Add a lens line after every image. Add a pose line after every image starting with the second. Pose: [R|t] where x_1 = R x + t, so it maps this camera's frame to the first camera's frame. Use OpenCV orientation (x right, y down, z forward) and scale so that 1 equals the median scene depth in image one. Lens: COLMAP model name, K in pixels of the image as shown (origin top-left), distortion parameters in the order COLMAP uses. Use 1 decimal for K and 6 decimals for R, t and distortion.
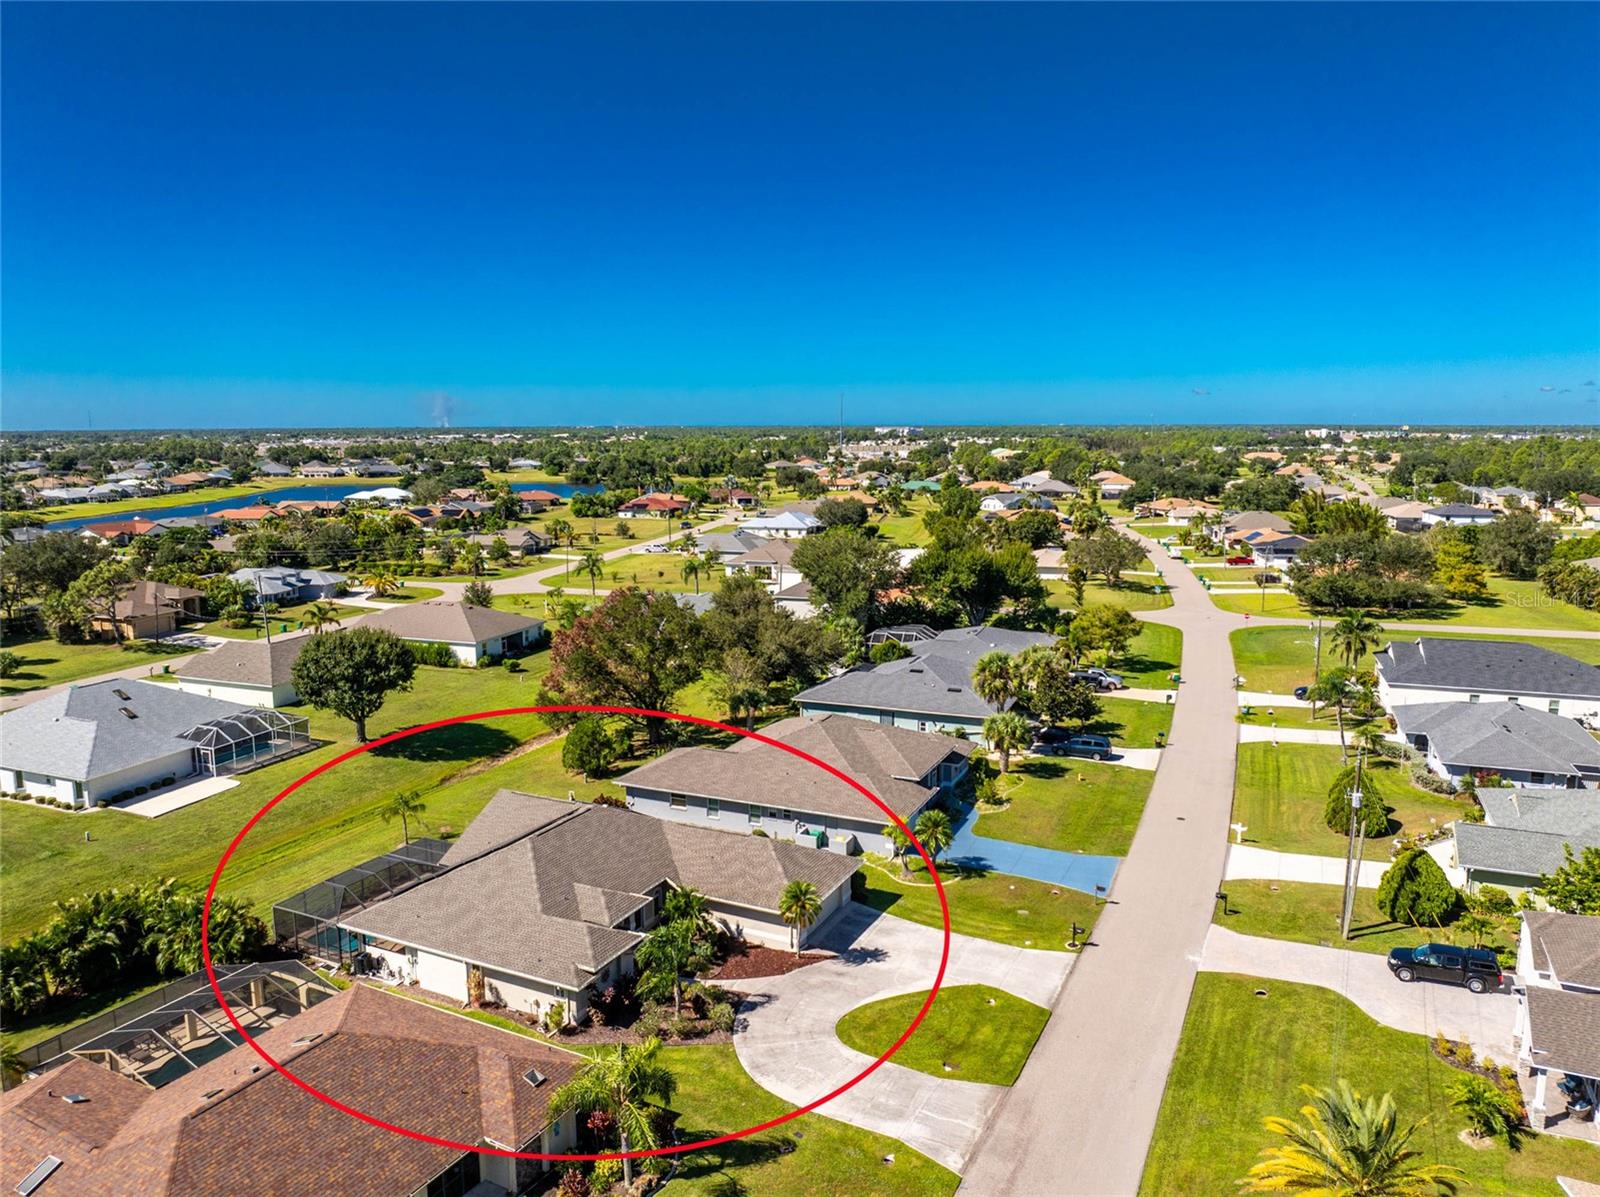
lens RADIAL K [[1118.6, 0, 805.4], [0, 1118.6, 592.0], [0, 0, 1]] dist [-0.032221, -0.008454]
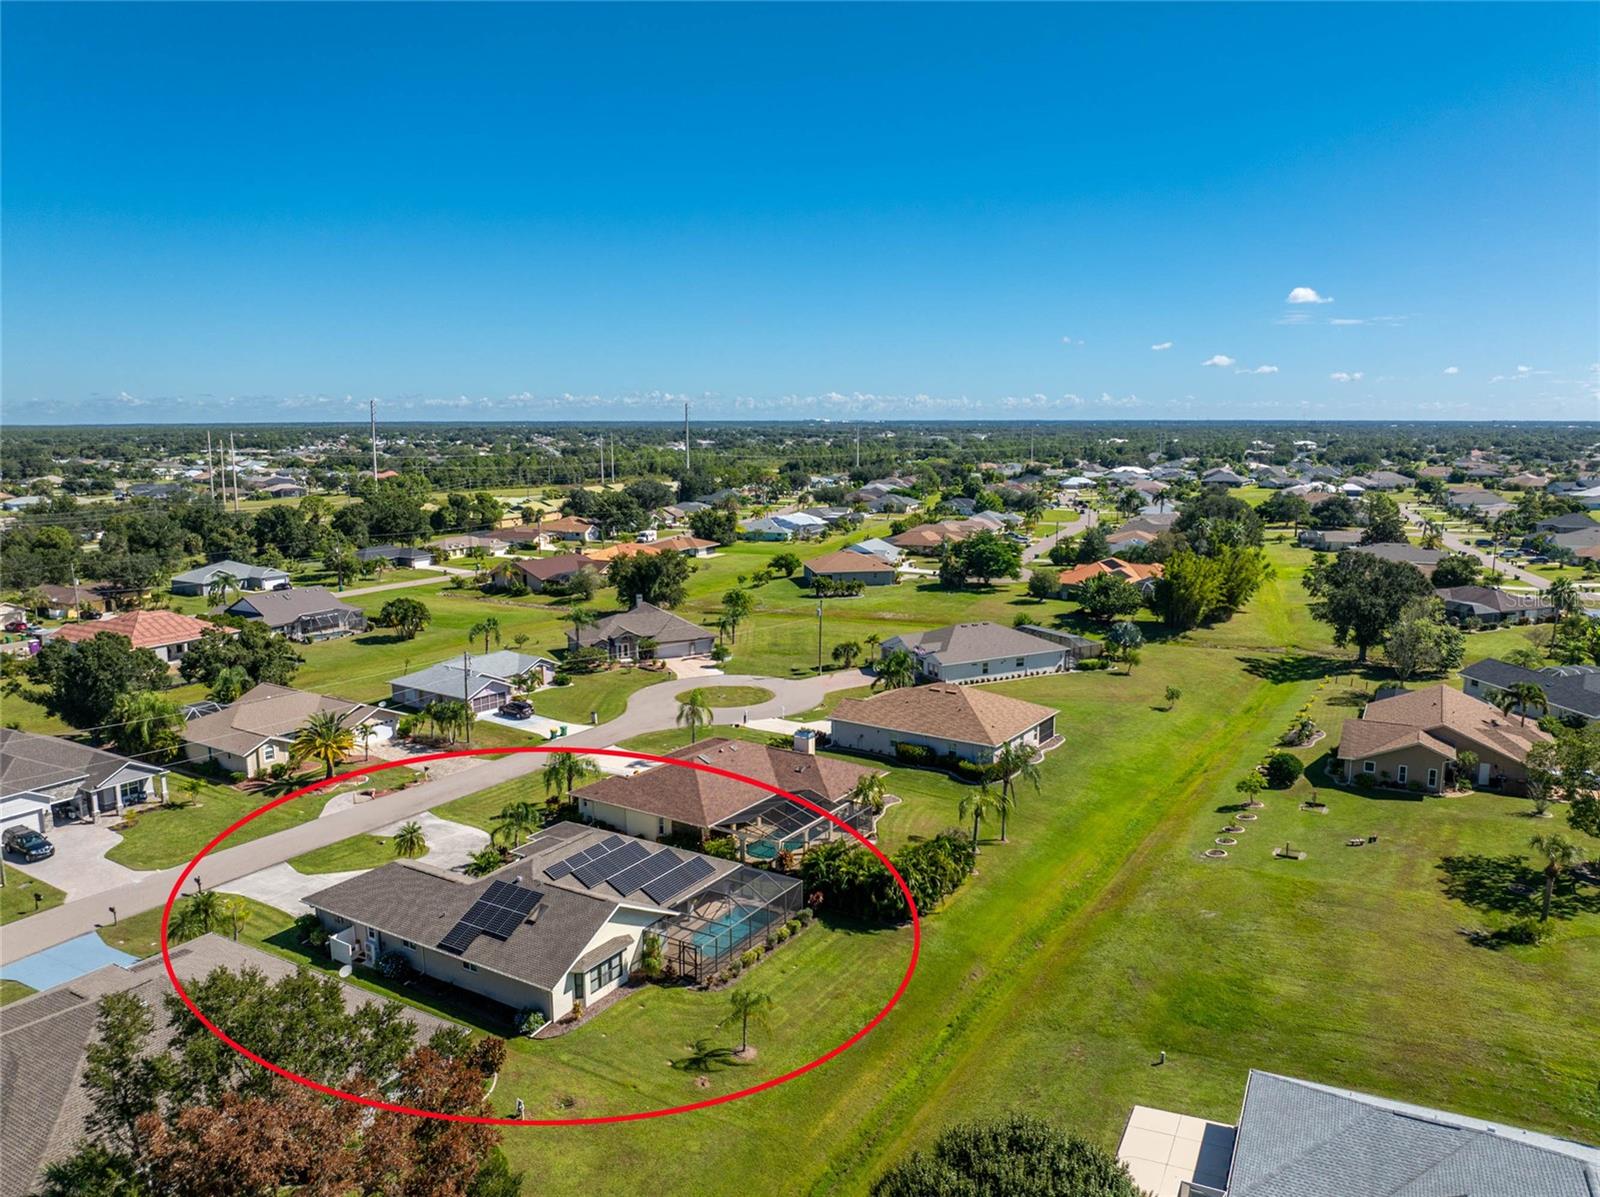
lens RADIAL K [[1124.7, 0, 804.0], [0, 1124.7, 590.4], [0, 0, 1]] dist [-0.038962, 0.000349]
pose [[-0.995257, -0.008676, 0.096893, -0.378719], [0.019733, 0.957305, 0.288404, -0.248533], [-0.095258, 0.288948, -0.952594, 1.325557]]
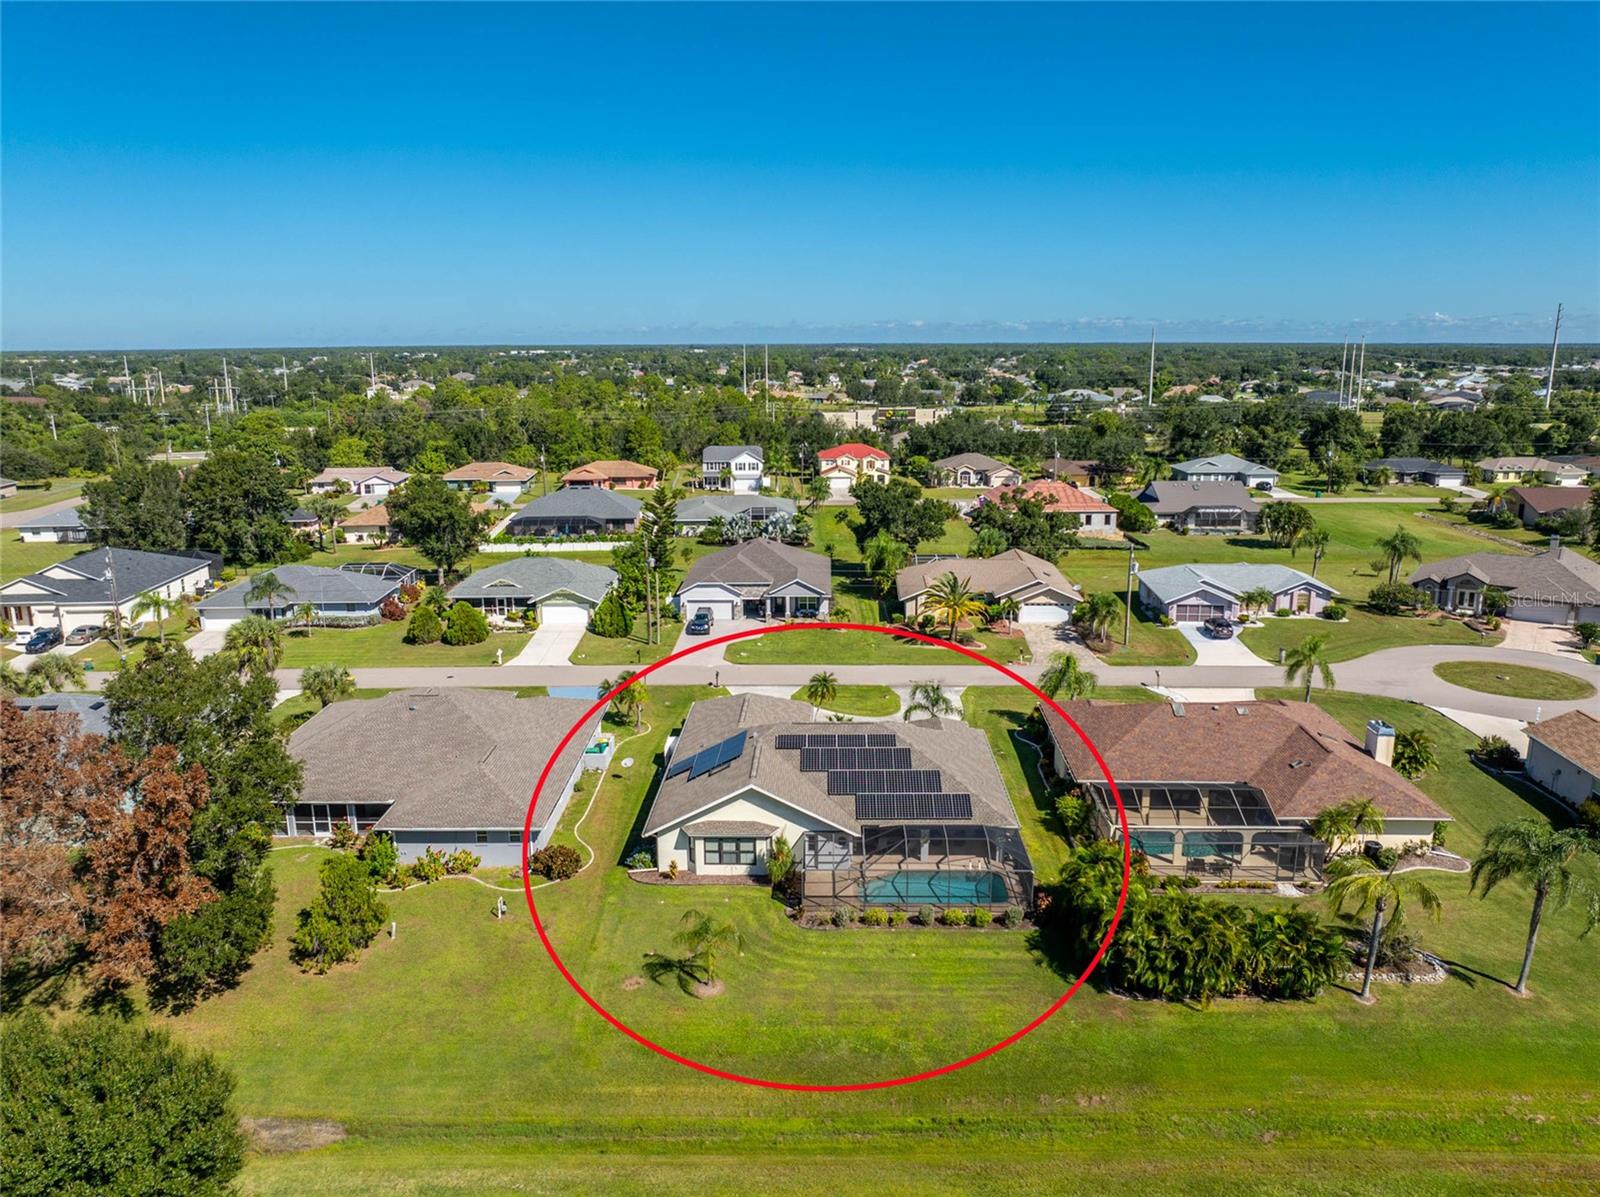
lens RADIAL K [[1118.6, 0, 805.4], [0, 1118.6, 592.0], [0, 0, 1]] dist [-0.032221, -0.008454]
pose [[-0.414778, -0.191404, 0.889564, -0.737728], [0.137584, 0.953193, 0.269246, -0.130659], [-0.899461, 0.234067, -0.369029, 0.912794]]
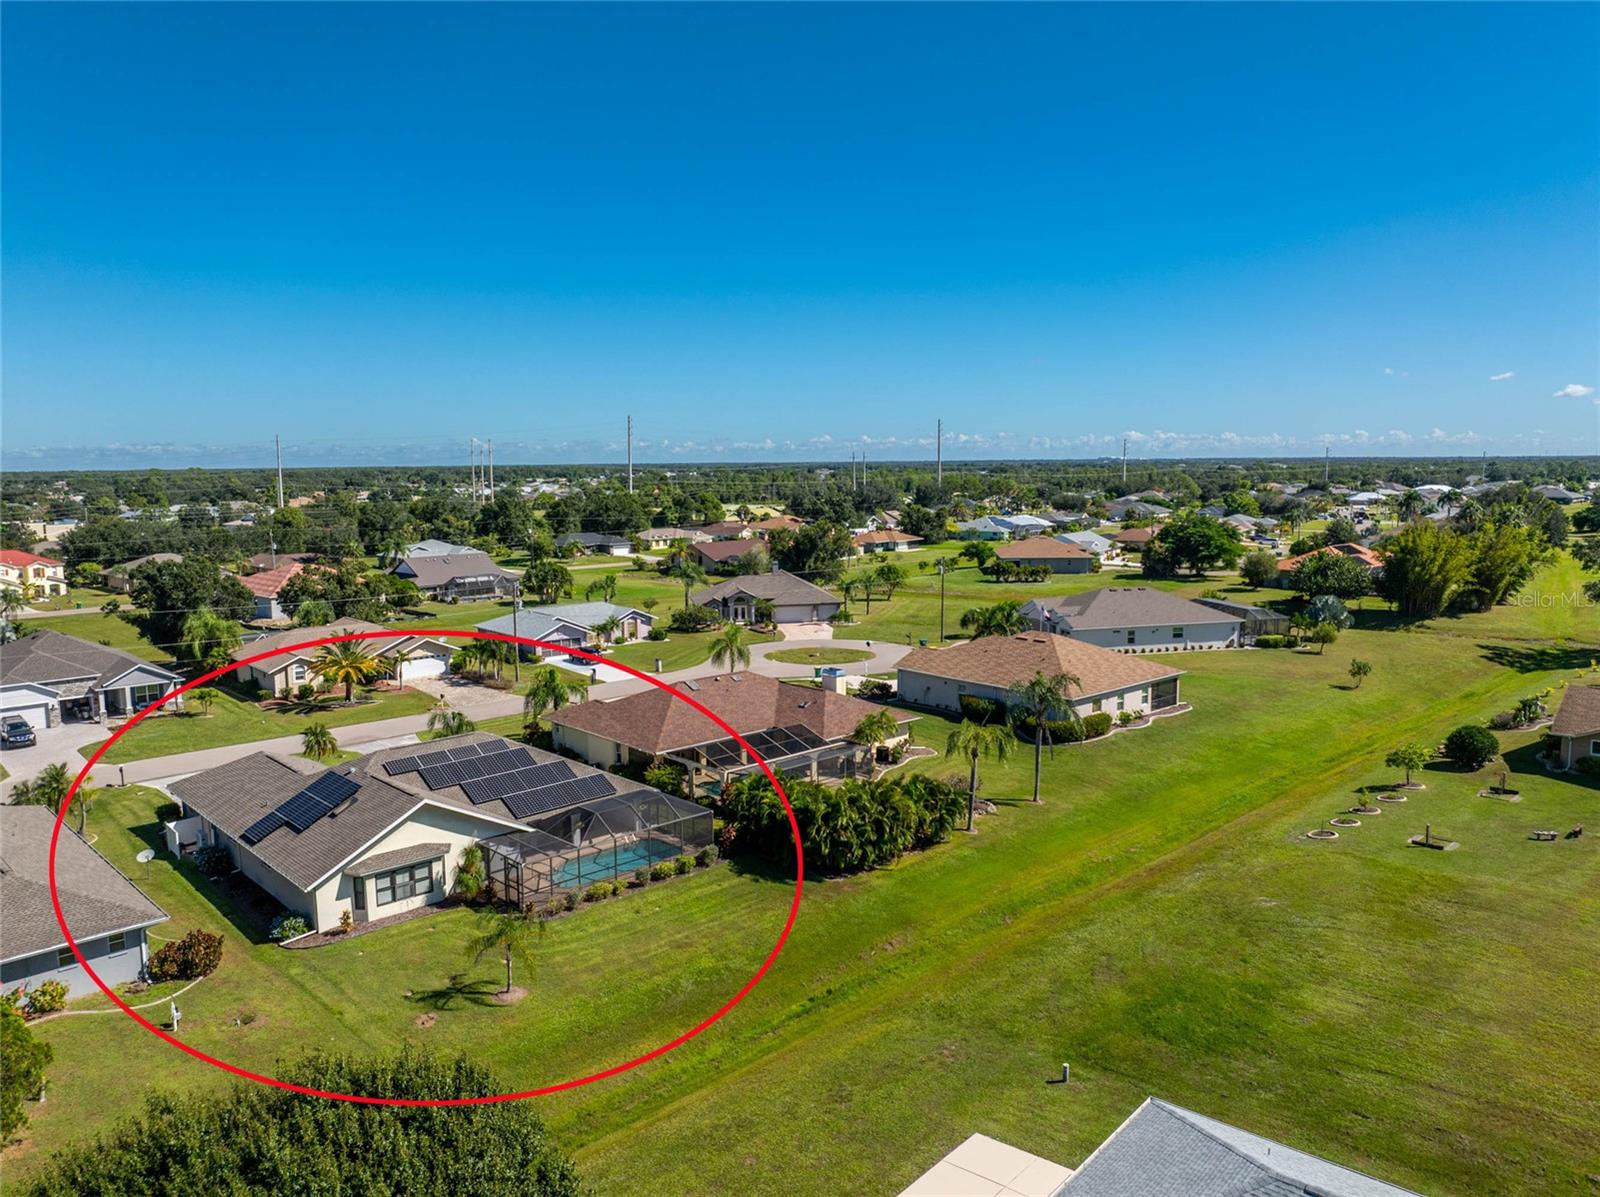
lens RADIAL K [[1118.6, 0, 805.4], [0, 1118.6, 592.0], [0, 0, 1]] dist [-0.032221, -0.008454]
pose [[-0.938234, -0.027682, 0.344891, -0.562630], [0.062284, 0.966999, 0.247051, -0.091370], [-0.340348, 0.253273, -0.905547, 1.144505]]
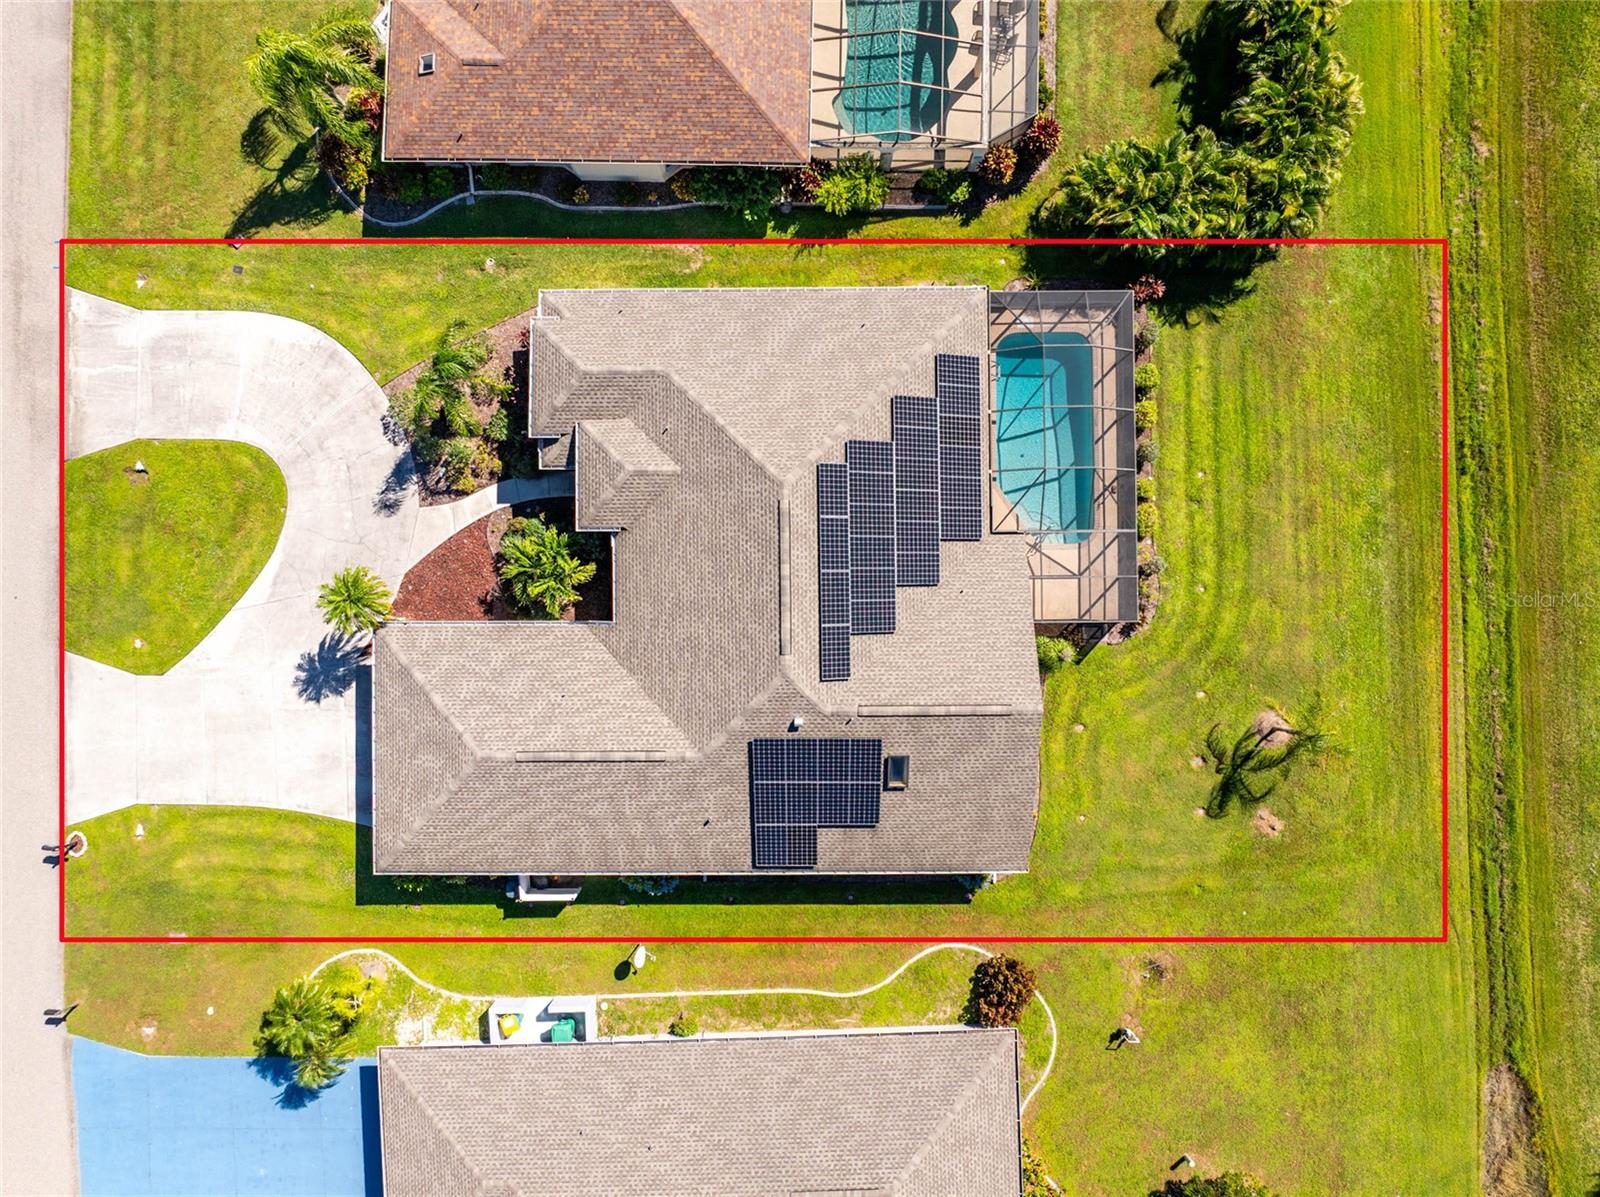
lens RADIAL K [[1125.2, 0, 803.2], [0, 1125.2, 591.3], [0, 0, 1]] dist [-0.044609, 0.012520]
pose [[-0.897275, 0.441388, 0.008640, -0.150281], [-0.049941, -0.120928, 0.991404, -0.229452], [0.438639, 0.889130, 0.130549, 0.619679]]
